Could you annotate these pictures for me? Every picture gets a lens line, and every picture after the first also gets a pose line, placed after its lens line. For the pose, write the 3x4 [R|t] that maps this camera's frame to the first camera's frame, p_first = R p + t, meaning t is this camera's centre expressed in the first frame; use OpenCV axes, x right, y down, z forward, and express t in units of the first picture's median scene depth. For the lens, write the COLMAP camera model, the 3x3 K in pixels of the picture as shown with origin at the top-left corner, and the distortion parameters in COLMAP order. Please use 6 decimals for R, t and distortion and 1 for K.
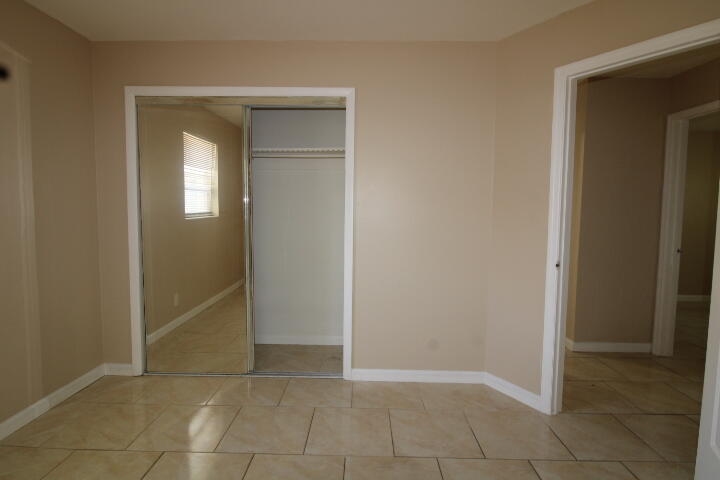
lens RADIAL K [[380.2, 0, 358.7], [0, 380.2, 230.9], [0, 0, 1]] dist [-0.020996, -0.000789]
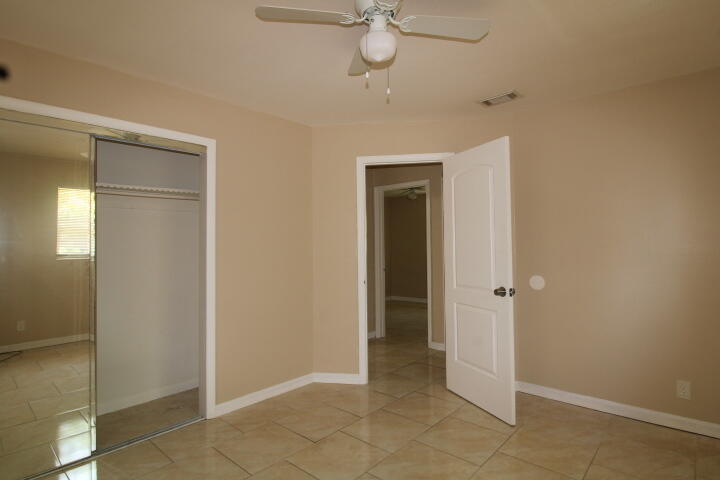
lens RADIAL K [[380.2, 0, 358.7], [0, 380.2, 230.9], [0, 0, 1]] dist [-0.020996, -0.000789]
pose [[0.646520, 0.009235, 0.762841, -0.574818], [0.068548, 0.995179, -0.070143, -0.008337], [-0.759811, 0.097640, 0.642770, 0.003004]]
